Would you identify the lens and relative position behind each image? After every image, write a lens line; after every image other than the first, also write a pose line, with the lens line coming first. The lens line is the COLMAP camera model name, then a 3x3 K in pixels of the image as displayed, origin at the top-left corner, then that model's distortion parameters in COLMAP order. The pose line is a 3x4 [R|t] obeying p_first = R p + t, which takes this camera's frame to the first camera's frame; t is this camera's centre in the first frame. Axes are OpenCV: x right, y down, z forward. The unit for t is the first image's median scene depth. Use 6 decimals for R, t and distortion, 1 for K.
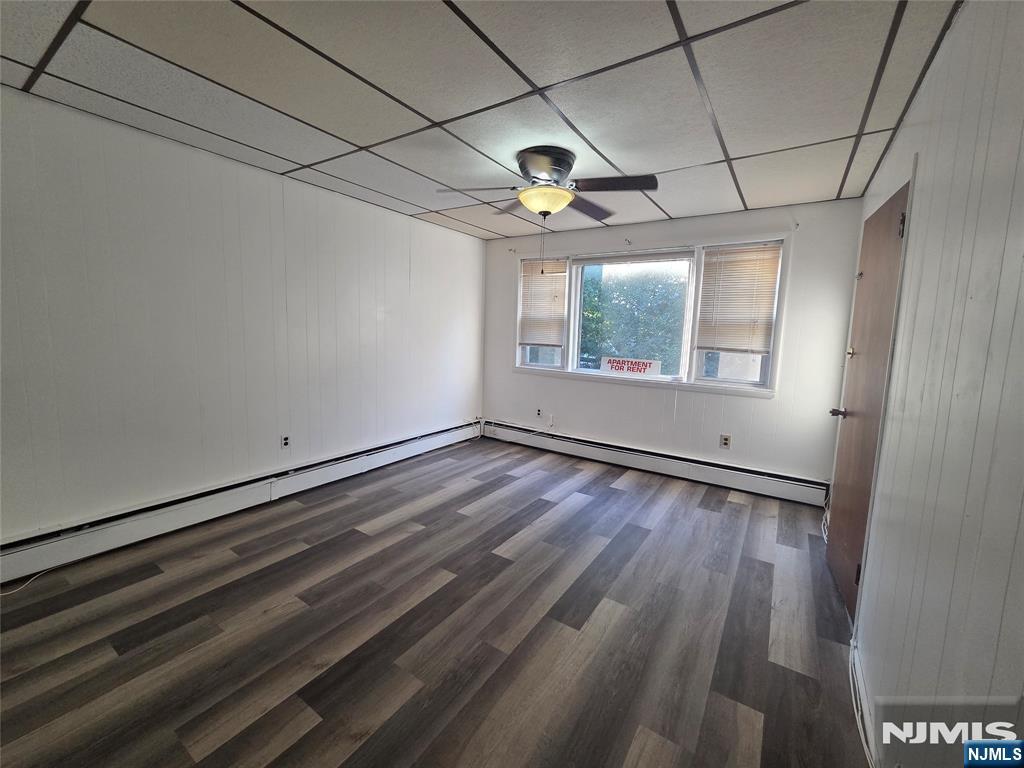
lens RADIAL K [[418.4, 0, 508.7], [0, 418.4, 379.5], [0, 0, 1]] dist [0.003488, -0.001169]
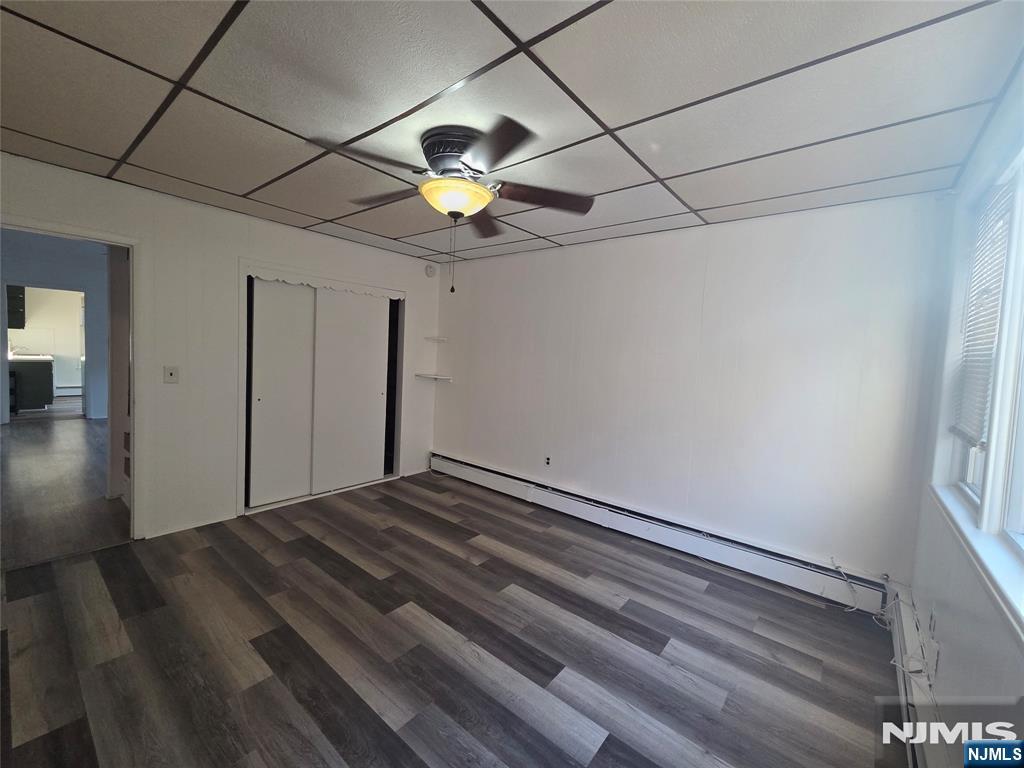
lens RADIAL K [[418.4, 0, 513.9], [0, 418.4, 380.3], [0, 0, 1]] dist [0.003488, -0.001169]
pose [[-0.091159, 0.029861, -0.995389, 0.699844], [-0.168515, 0.984673, 0.044972, -0.124239], [0.981475, 0.171838, -0.084730, 1.006540]]
